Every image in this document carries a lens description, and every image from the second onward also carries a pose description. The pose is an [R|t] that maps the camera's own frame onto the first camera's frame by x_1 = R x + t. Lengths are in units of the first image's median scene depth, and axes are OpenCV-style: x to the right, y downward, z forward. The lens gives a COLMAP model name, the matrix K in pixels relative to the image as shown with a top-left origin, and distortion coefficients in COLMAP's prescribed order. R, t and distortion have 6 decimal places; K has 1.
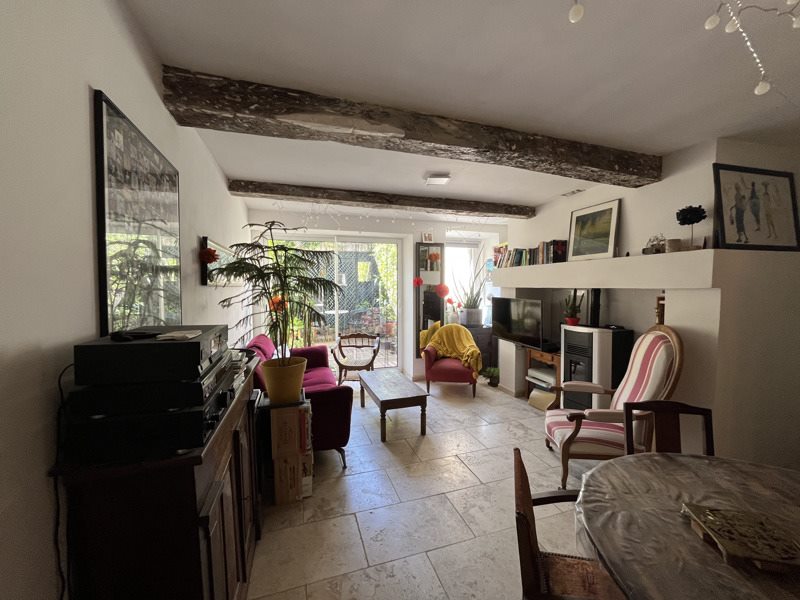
lens RADIAL K [[323.1, 0, 400.5], [0, 323.1, 299.2], [0, 0, 1]] dist [-0.003869, 0.000279]
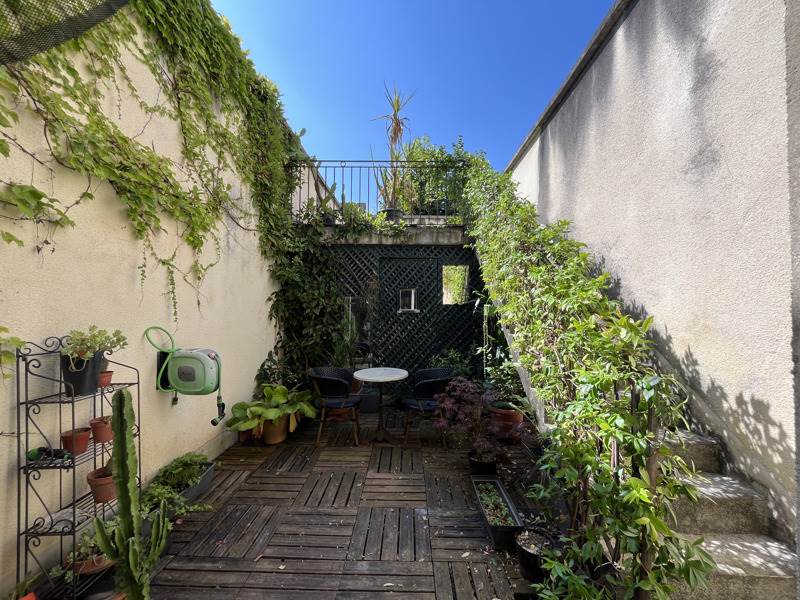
lens RADIAL K [[323.1, 0, 401.1], [0, 323.1, 308.7], [0, 0, 1]] dist [-0.003869, 0.000279]
pose [[0.944709, 0.018951, -0.327363, -0.092196], [-0.034778, 0.998488, -0.042559, -0.083888], [0.326062, 0.051591, 0.943940, 1.710214]]
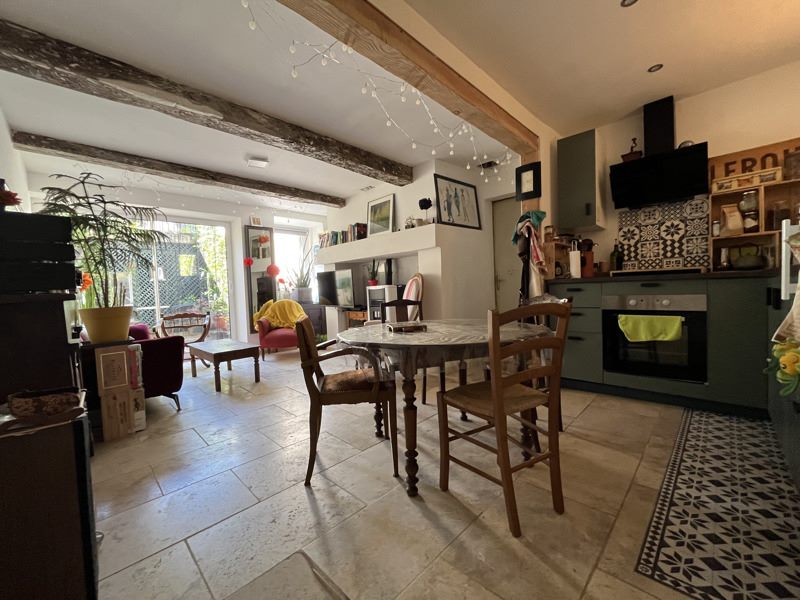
lens RADIAL K [[323.1, 0, 399.7], [0, 323.1, 300.7], [0, 0, 1]] dist [-0.003869, 0.000279]
pose [[0.889885, -0.046768, 0.453782, 0.013758], [0.054186, 0.998525, -0.003350, 0.174085], [-0.452956, 0.027570, 0.891107, -0.296181]]
